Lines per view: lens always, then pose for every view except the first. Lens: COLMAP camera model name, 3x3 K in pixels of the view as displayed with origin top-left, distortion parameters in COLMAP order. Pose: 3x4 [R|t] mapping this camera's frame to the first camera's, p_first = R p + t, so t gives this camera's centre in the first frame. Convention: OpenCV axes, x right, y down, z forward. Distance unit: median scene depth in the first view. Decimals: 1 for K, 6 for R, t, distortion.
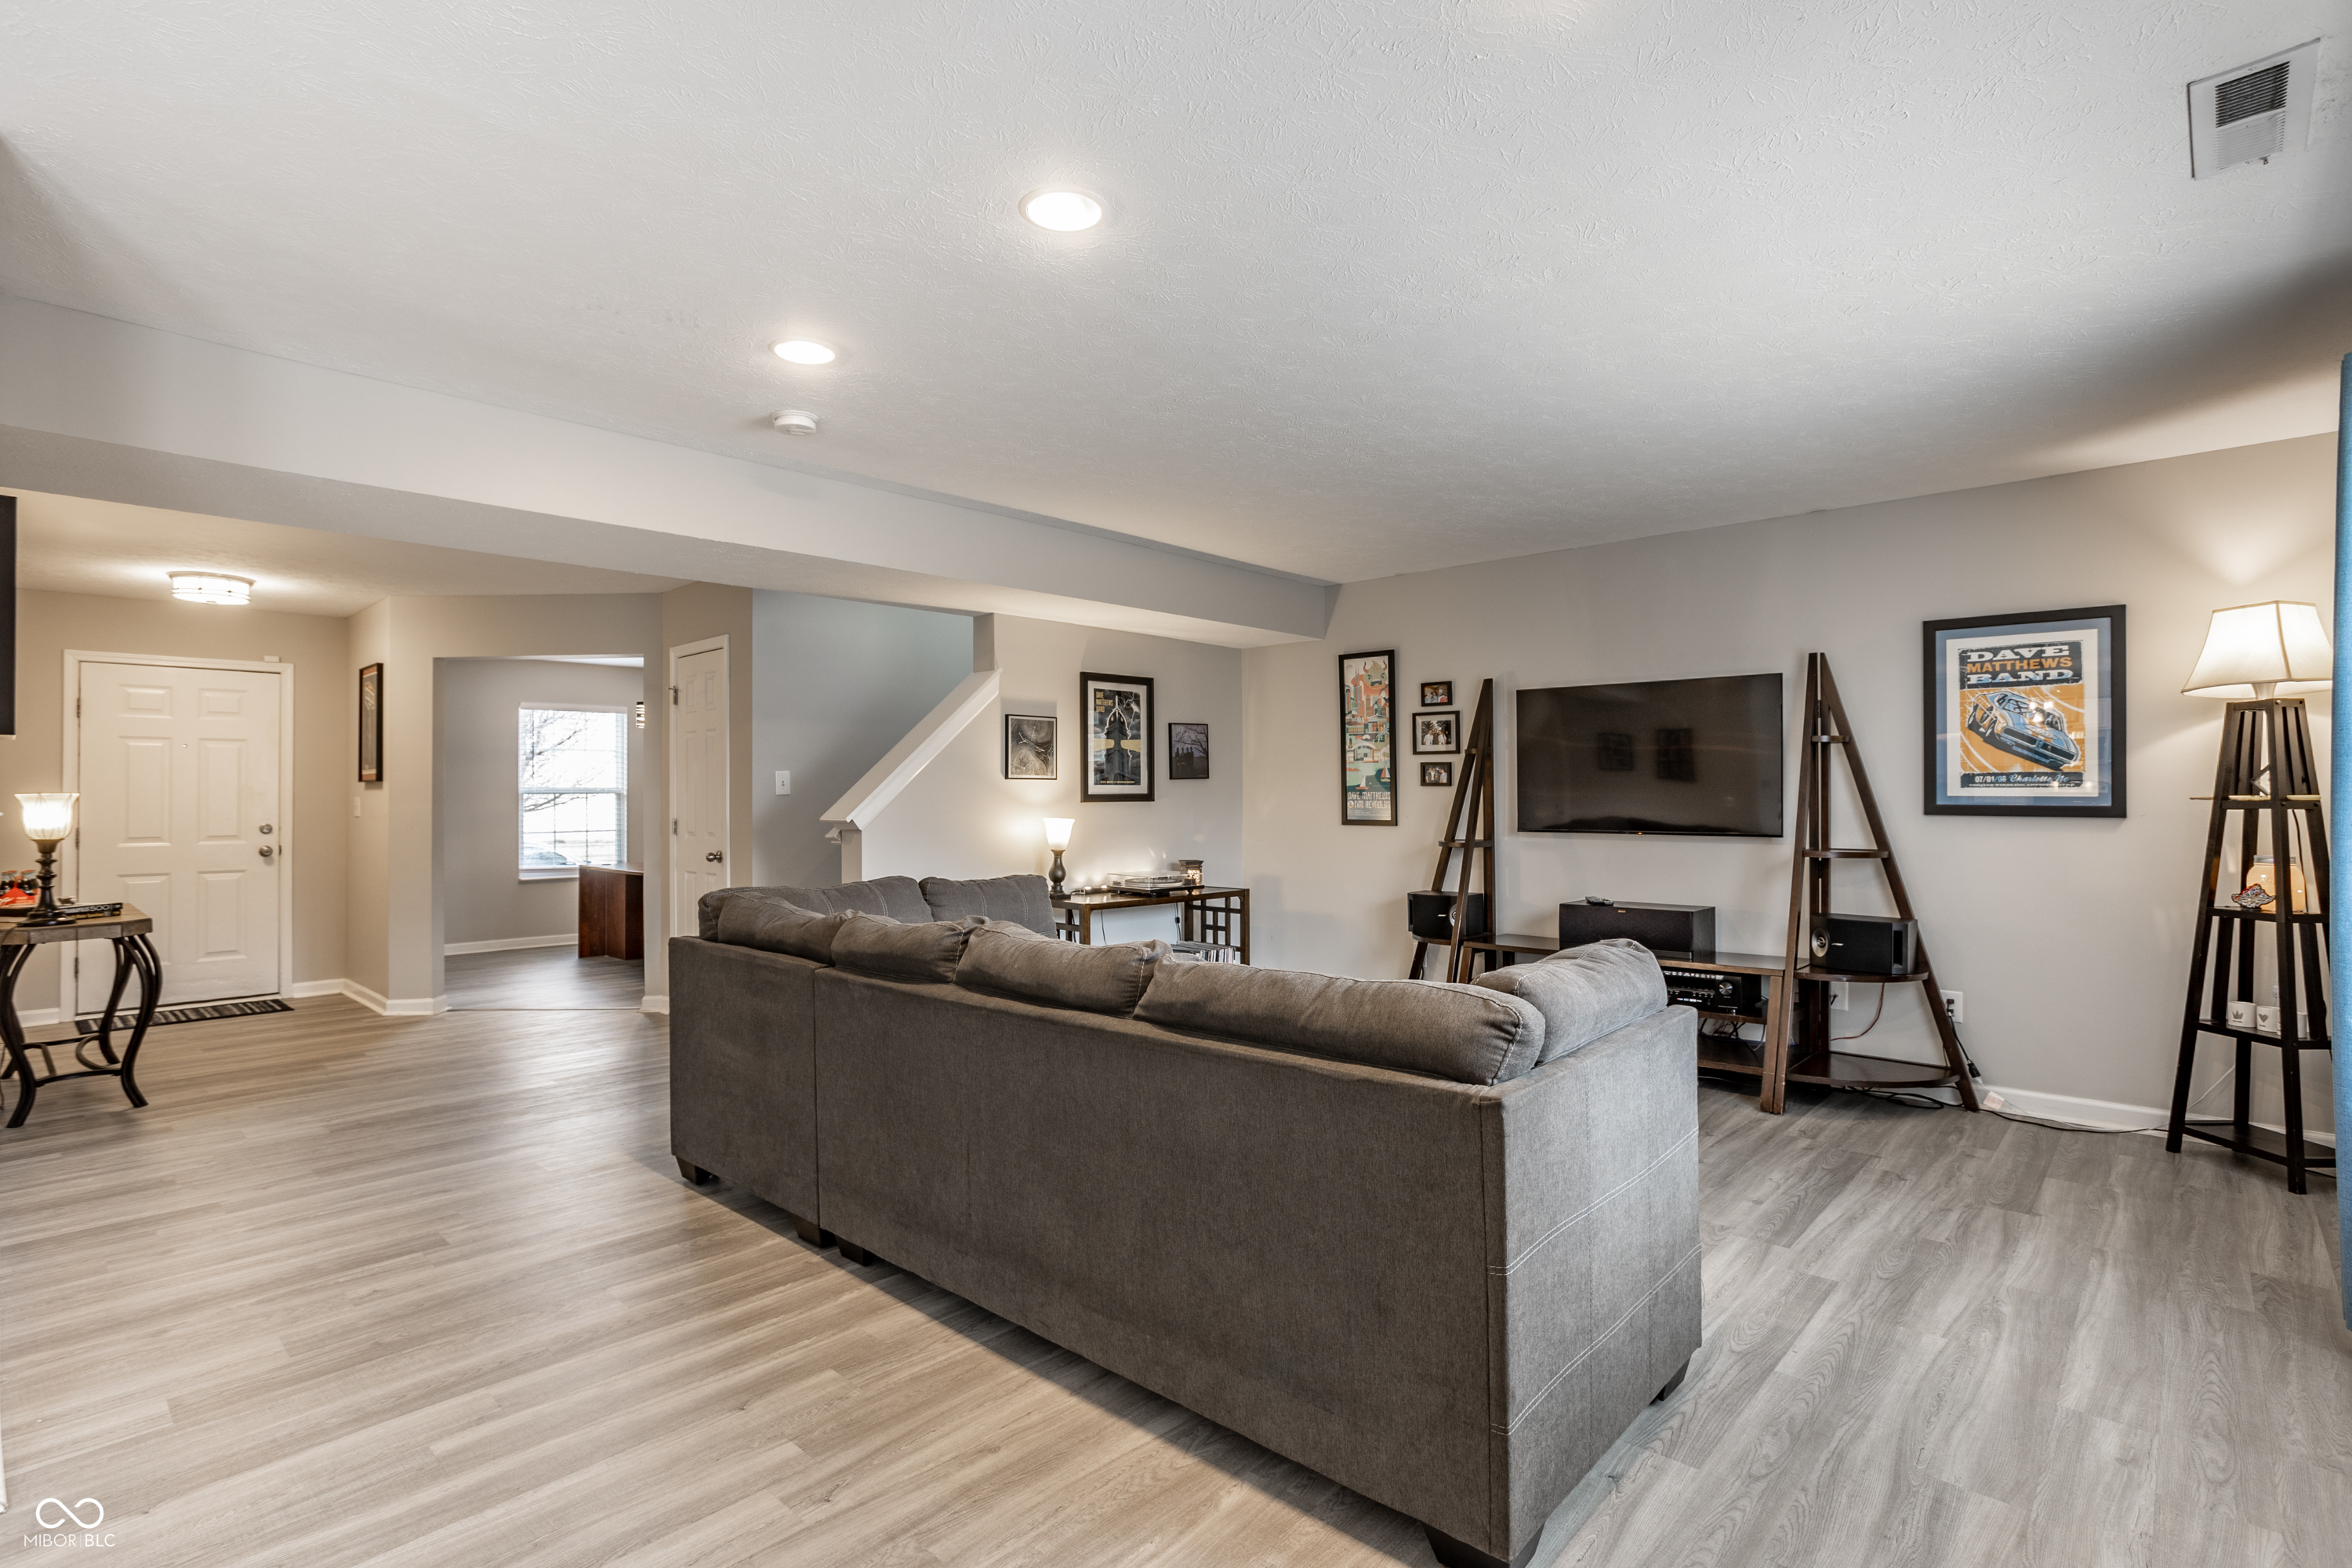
lens RADIAL K [[1127.6, 0, 1174.1], [0, 1127.6, 783.9], [0, 0, 1]] dist [-0.023424, 0.001694]
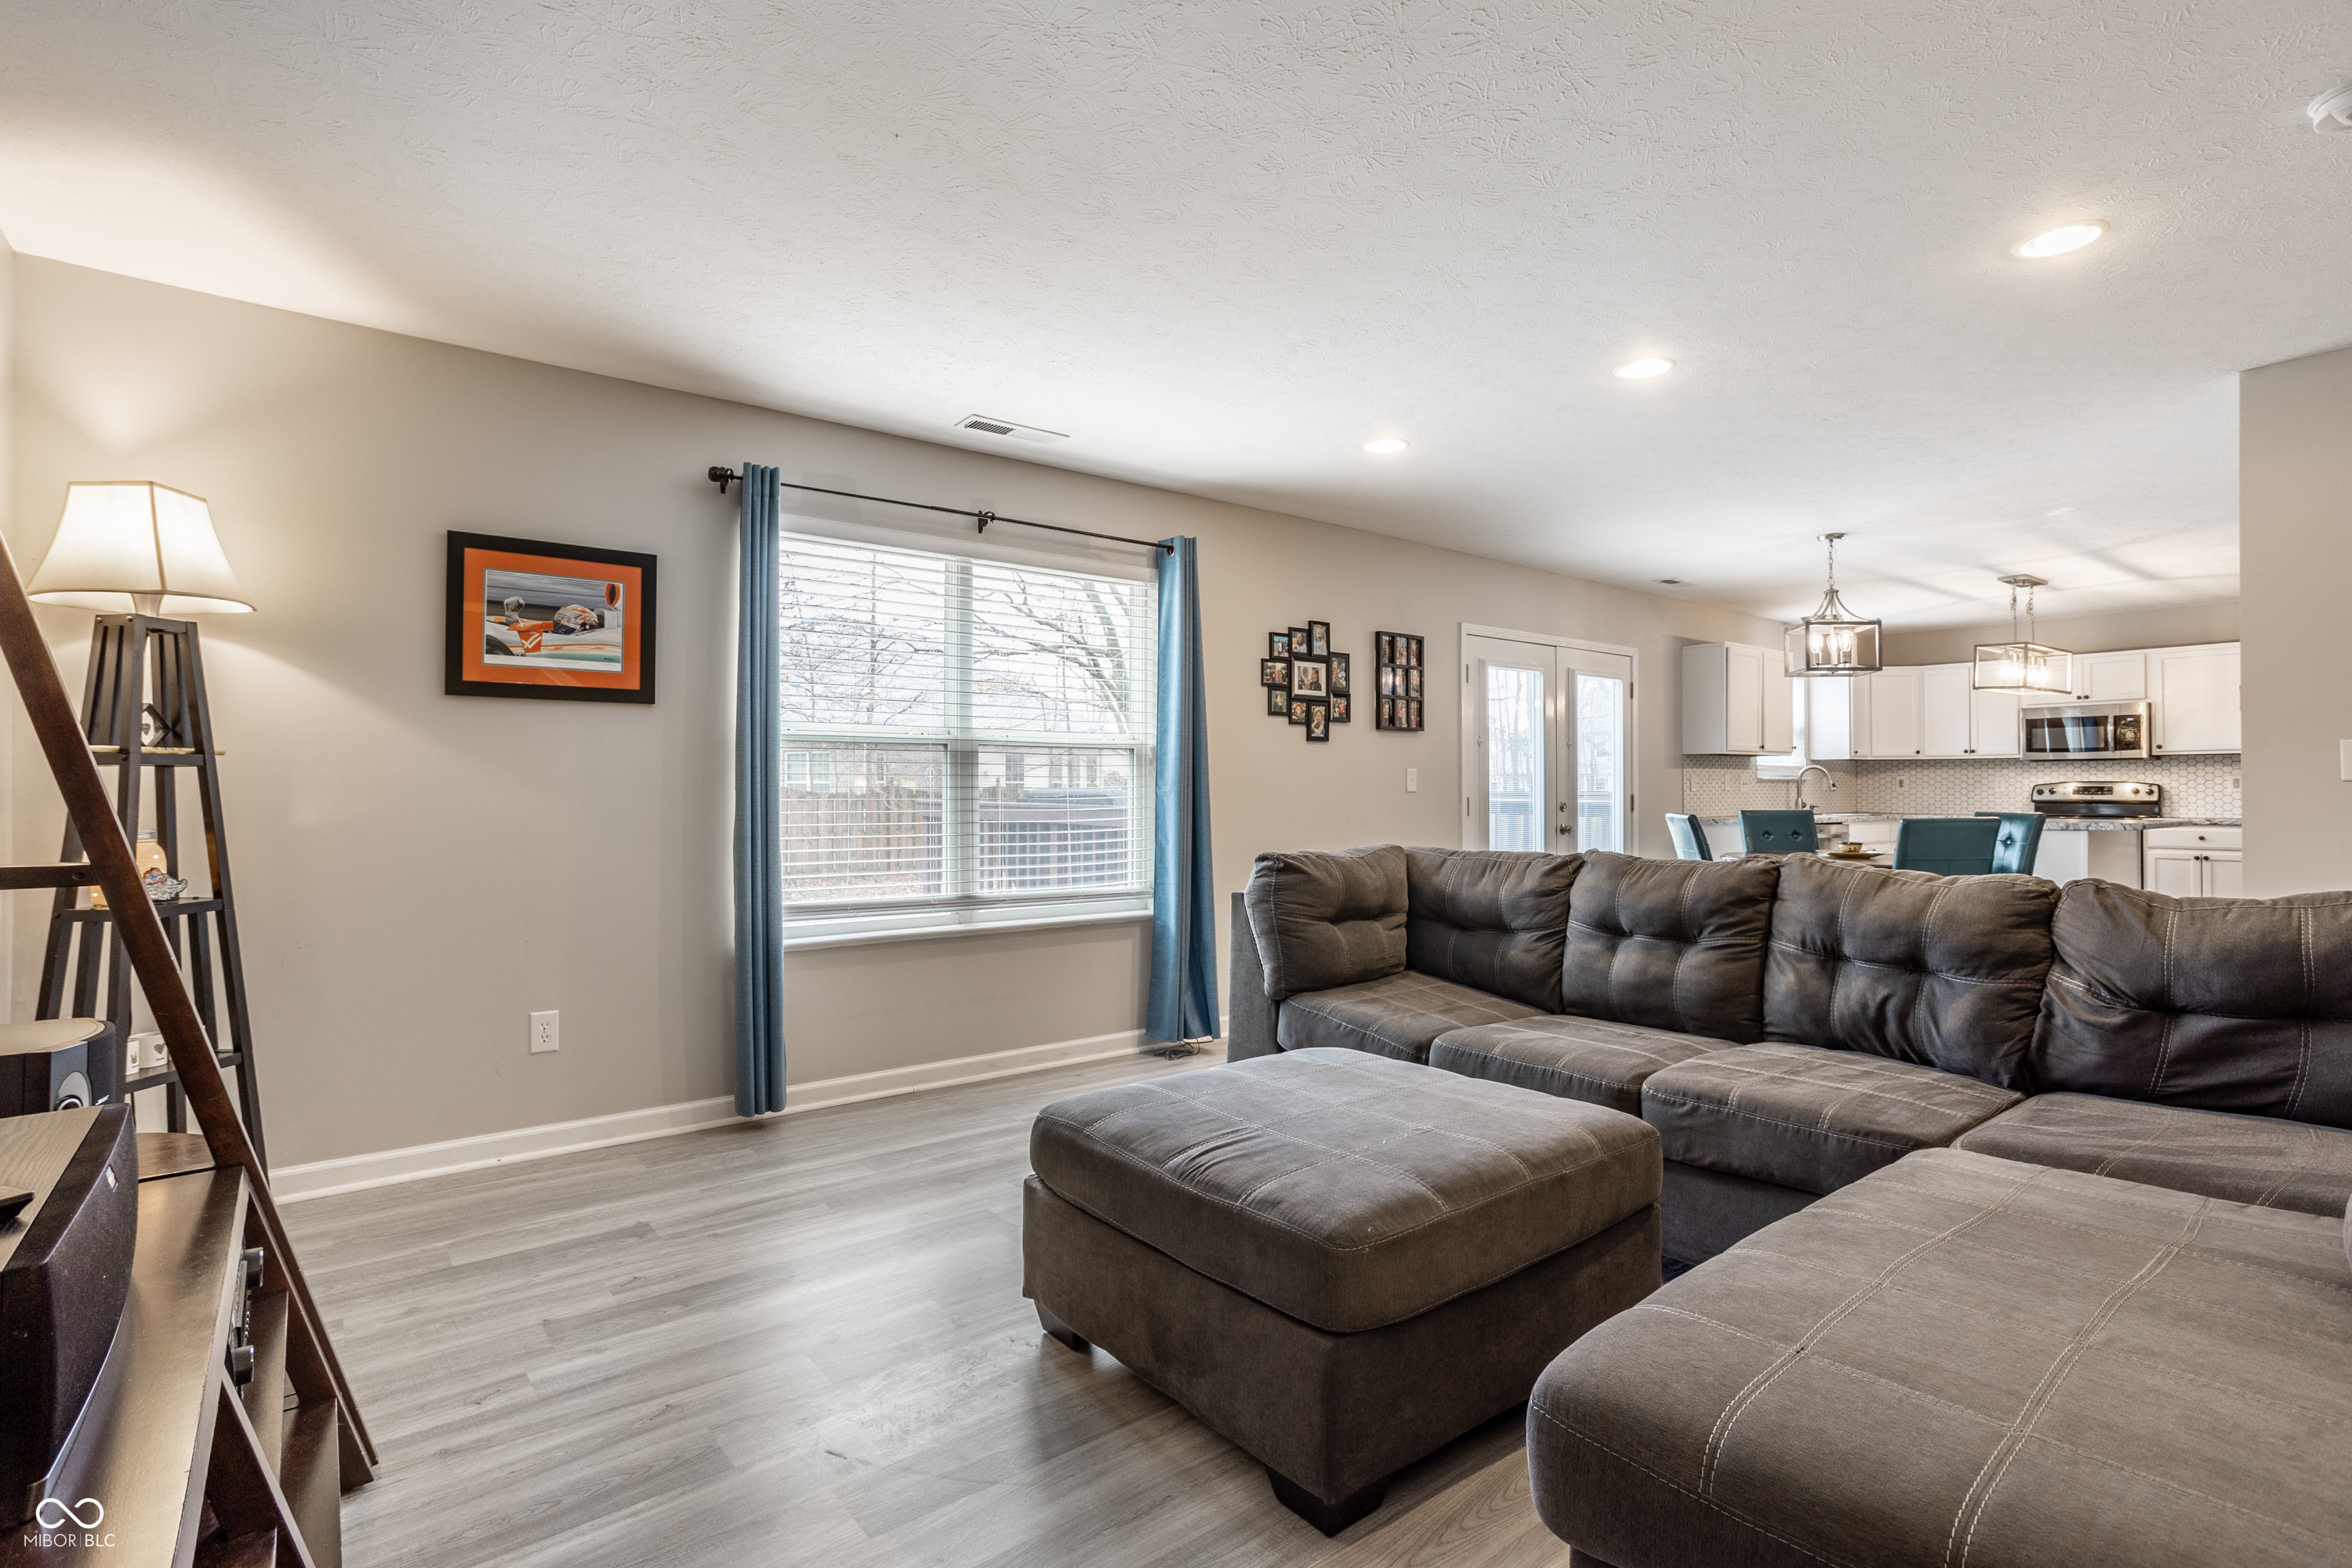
lens RADIAL K [[1127.6, 0, 1168.6], [0, 1127.6, 791.8], [0, 0, 1]] dist [-0.023424, 0.001694]
pose [[-0.987391, 0.008106, 0.158094, 0.164825], [0.006878, 0.999942, -0.008308, 0.042573], [-0.158152, -0.007116, -0.987389, 1.337282]]
